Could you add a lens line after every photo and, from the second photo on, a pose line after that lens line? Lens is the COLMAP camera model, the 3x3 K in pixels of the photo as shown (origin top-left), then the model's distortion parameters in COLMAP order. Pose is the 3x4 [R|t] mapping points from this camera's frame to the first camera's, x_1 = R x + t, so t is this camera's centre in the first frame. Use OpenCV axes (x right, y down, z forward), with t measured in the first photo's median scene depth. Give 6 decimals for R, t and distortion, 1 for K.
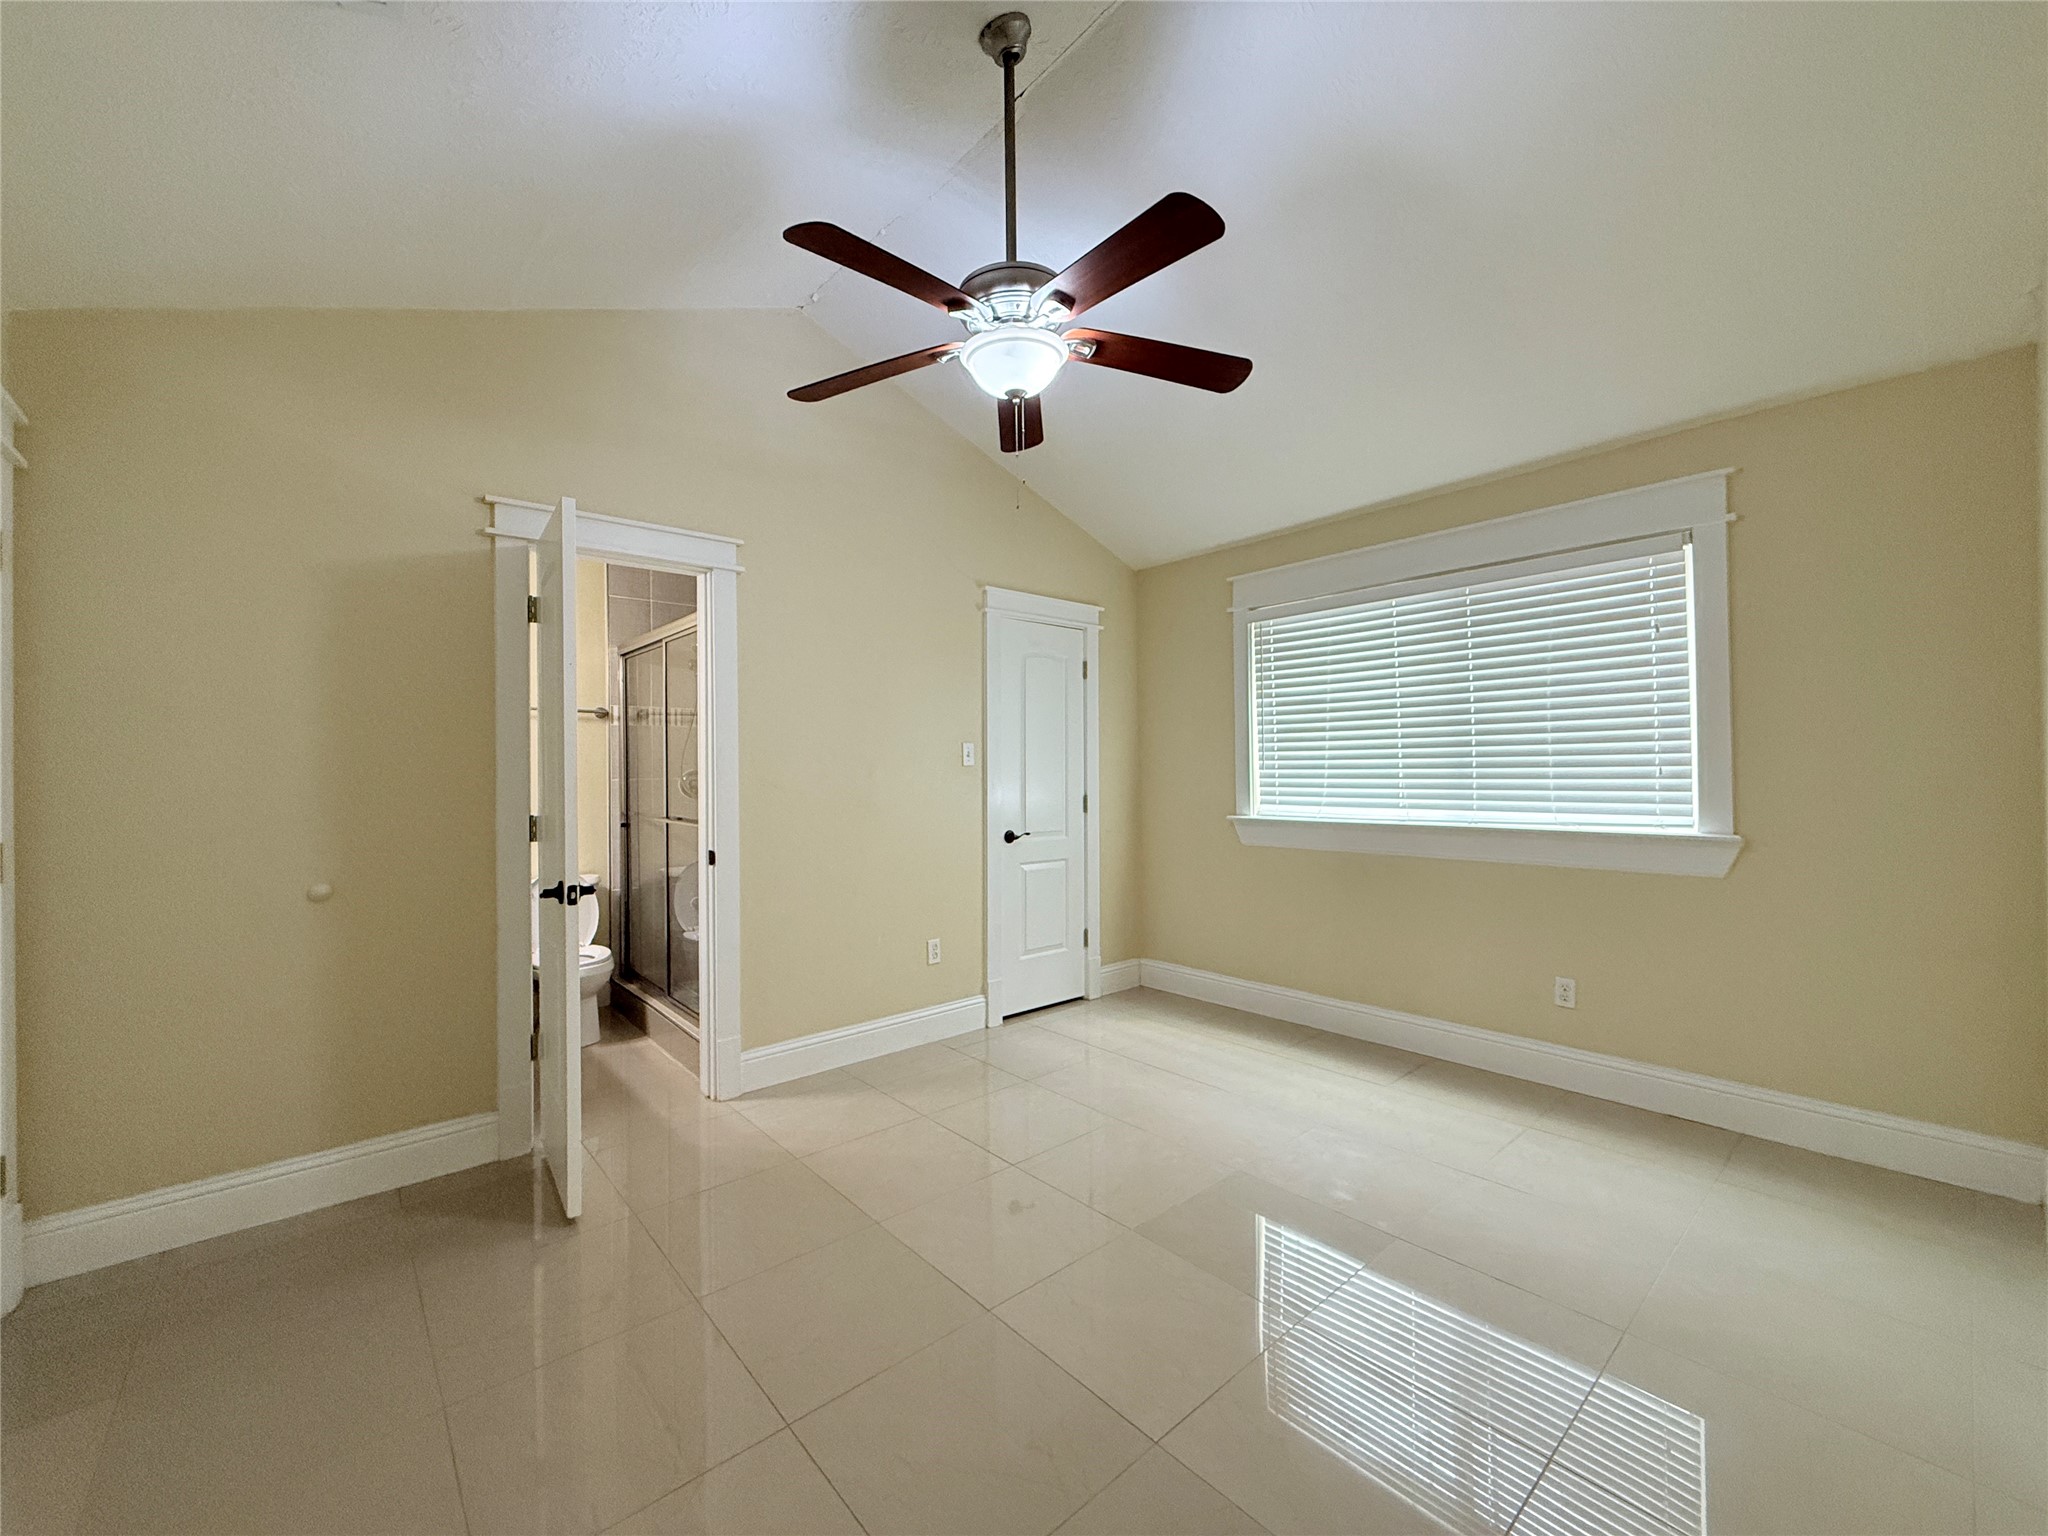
lens RADIAL K [[819.1, 0, 1016.8], [0, 819.1, 769.4], [0, 0, 1]] dist [0.001339, 0.000050]
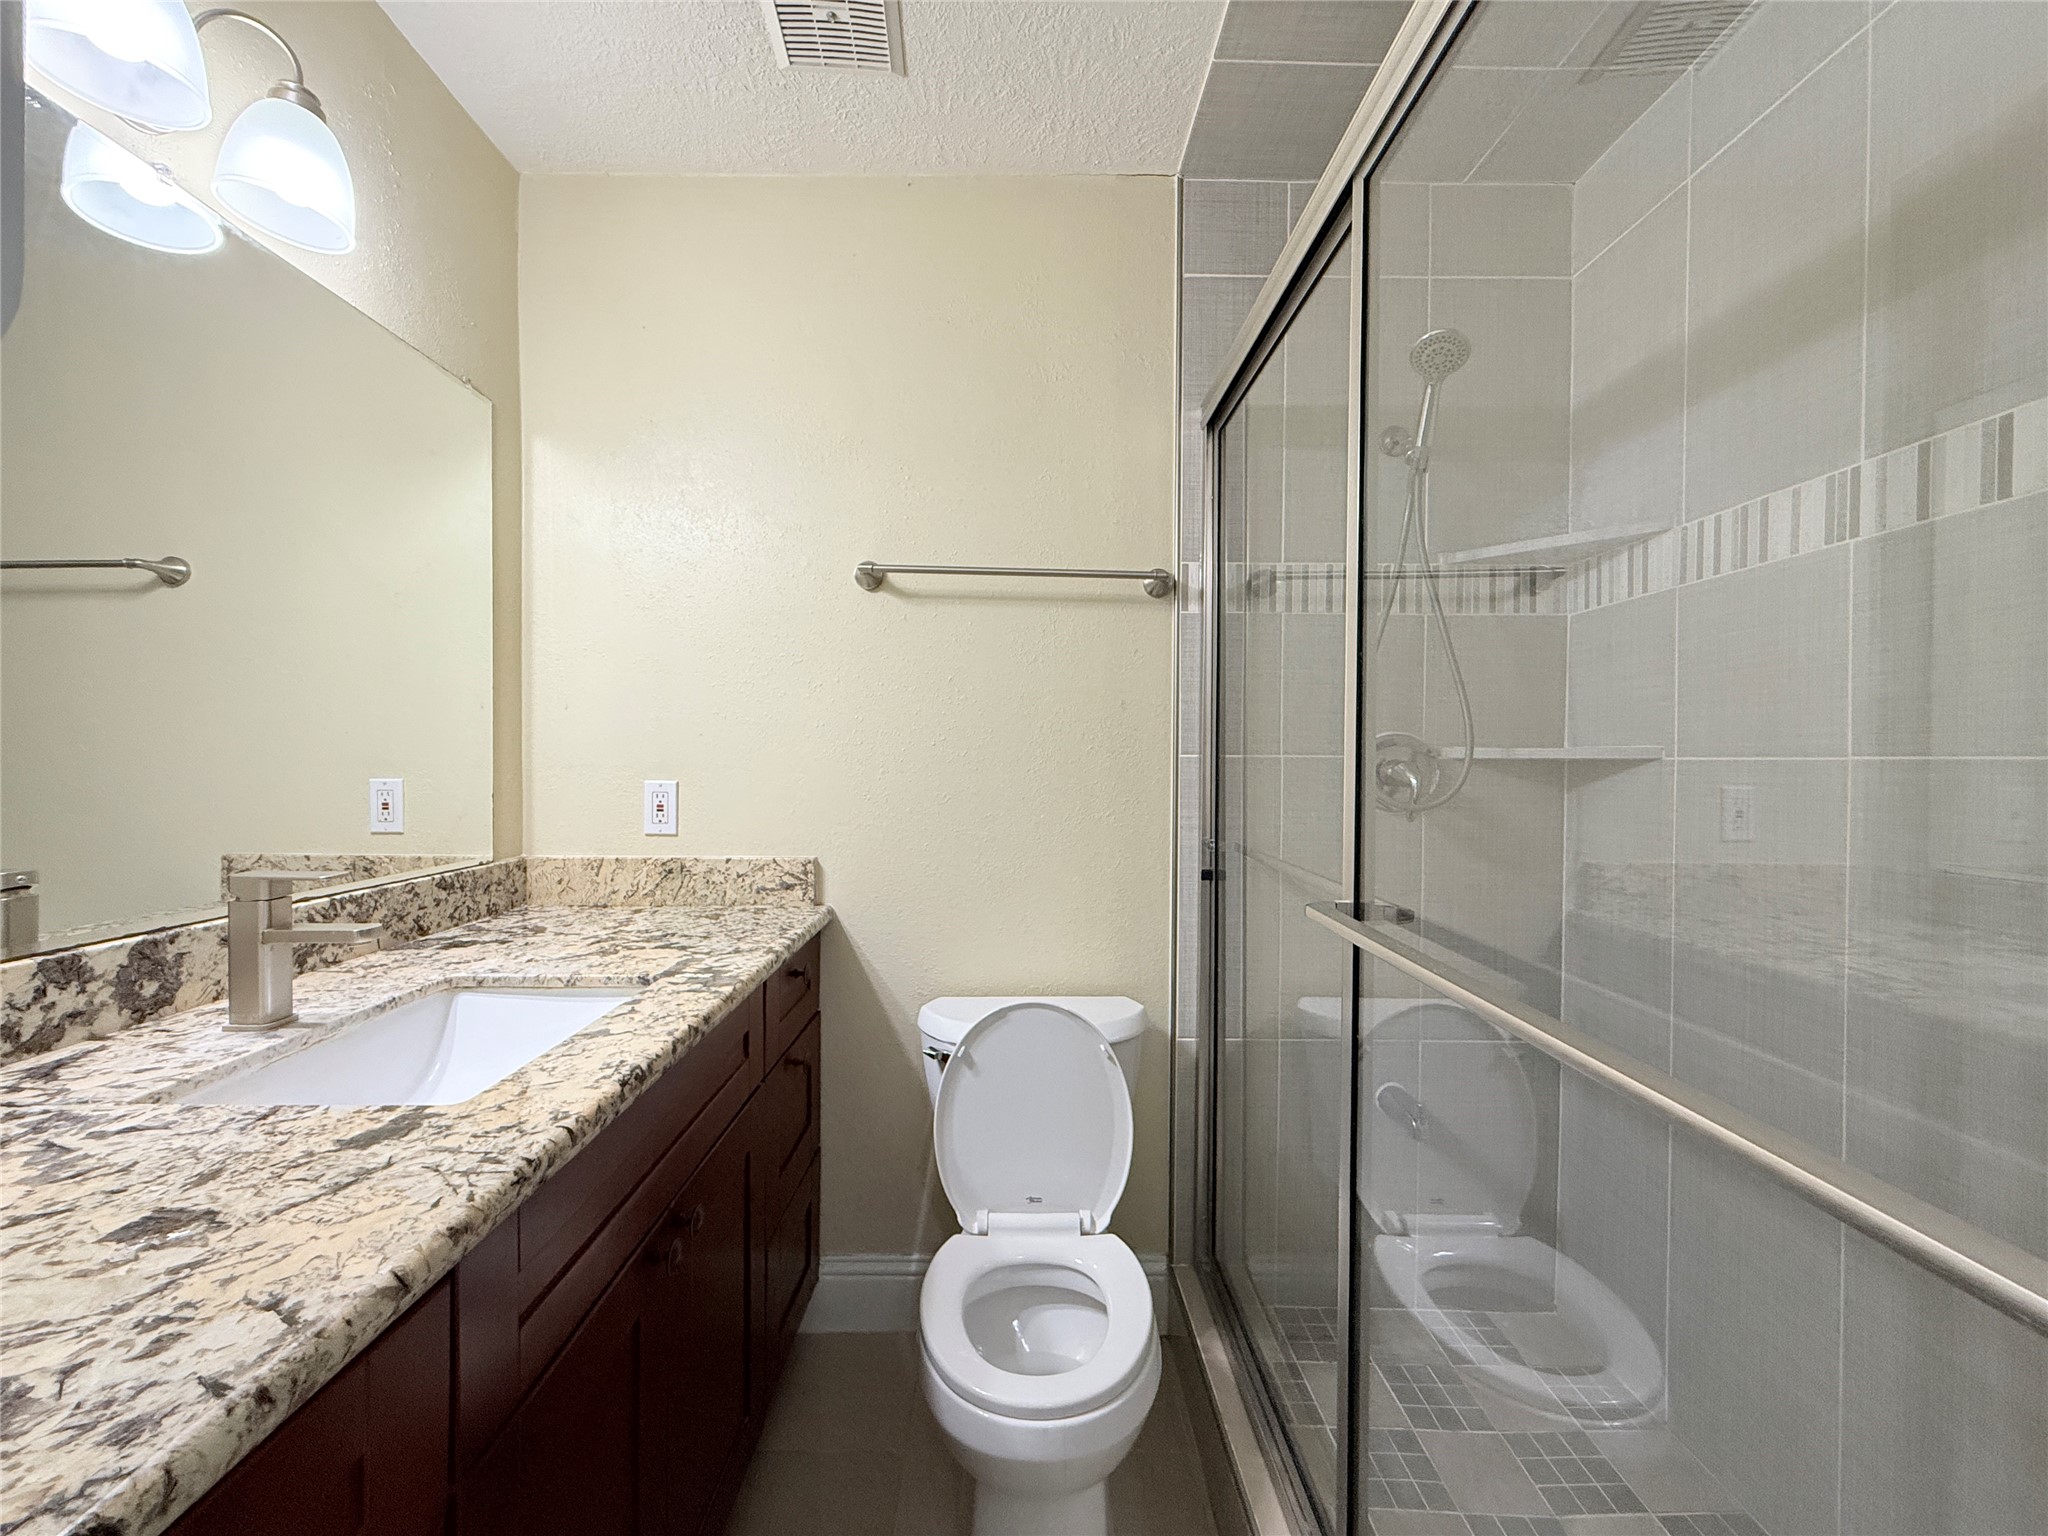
lens RADIAL K [[819.1, 0, 1023.0], [0, 819.1, 764.4], [0, 0, 1]] dist [0.001339, 0.000050]
pose [[0.761248, 0.019663, -0.648163, -0.299793], [-0.010796, 0.999786, 0.017650, 0.011197], [0.648371, -0.006439, 0.761297, 0.654922]]
